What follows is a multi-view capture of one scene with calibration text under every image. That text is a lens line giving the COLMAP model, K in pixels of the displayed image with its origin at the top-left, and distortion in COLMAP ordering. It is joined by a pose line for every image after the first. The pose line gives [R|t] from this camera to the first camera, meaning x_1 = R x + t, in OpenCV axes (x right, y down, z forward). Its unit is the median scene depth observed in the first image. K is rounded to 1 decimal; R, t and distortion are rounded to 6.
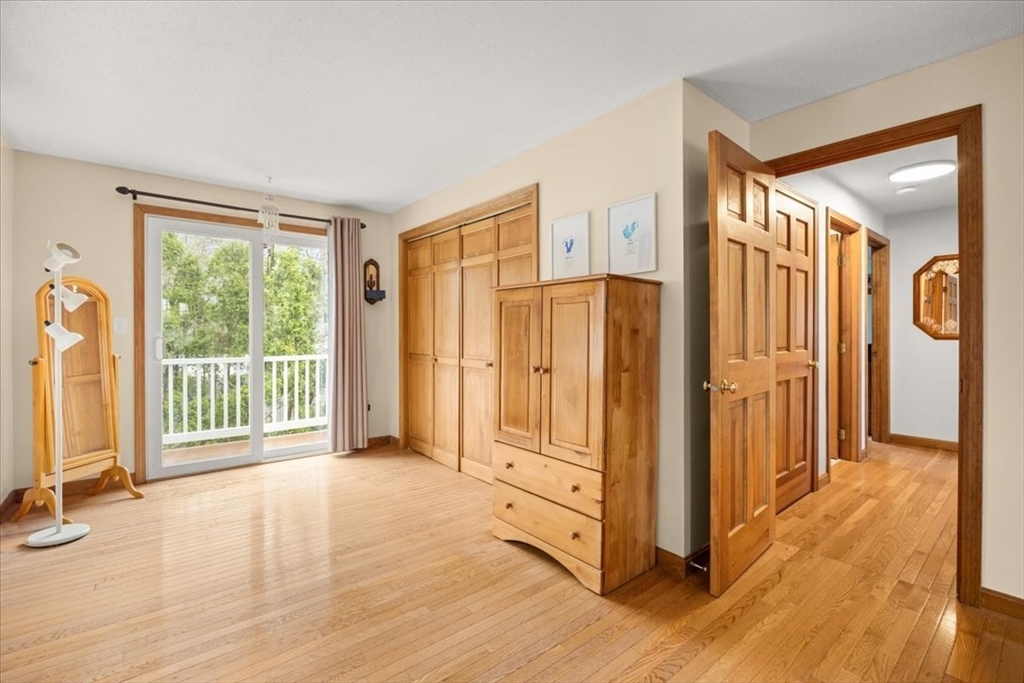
lens RADIAL K [[453.0, 0, 511.8], [0, 453.0, 336.1], [0, 0, 1]] dist [-0.001760, -0.000162]
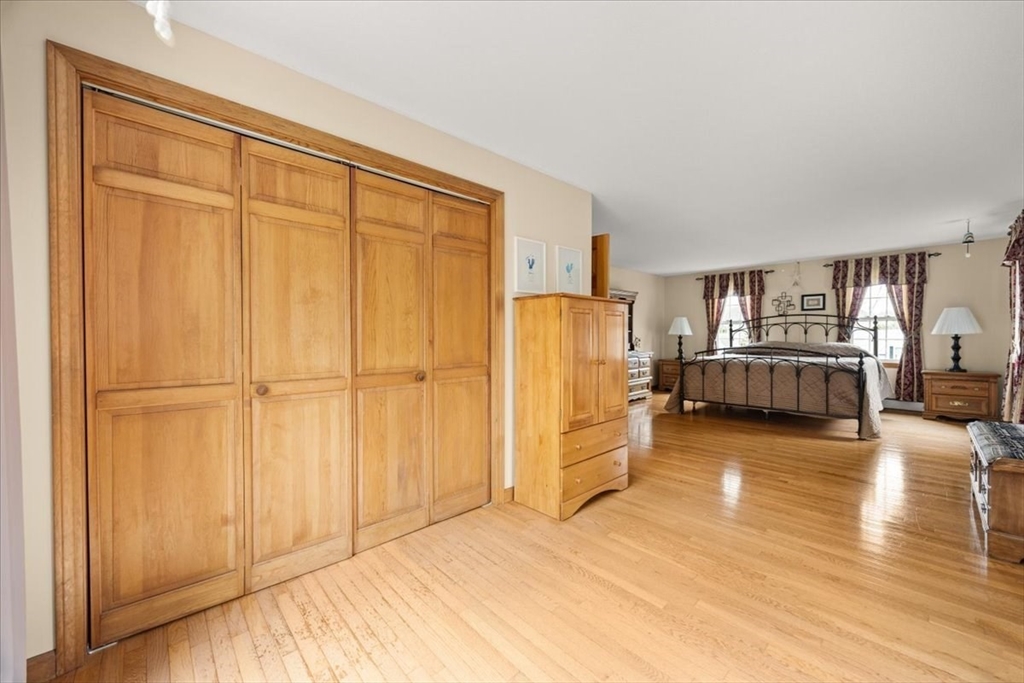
lens RADIAL K [[388.3, 0, 511.7], [0, 388.3, 340.4], [0, 0, 1]] dist [0.000271, 0.000077]
pose [[-0.056579, -0.013314, 0.998309, -1.008333], [0.008799, 0.999866, 0.013833, -0.008529], [-0.998359, 0.009567, -0.056454, 1.229481]]
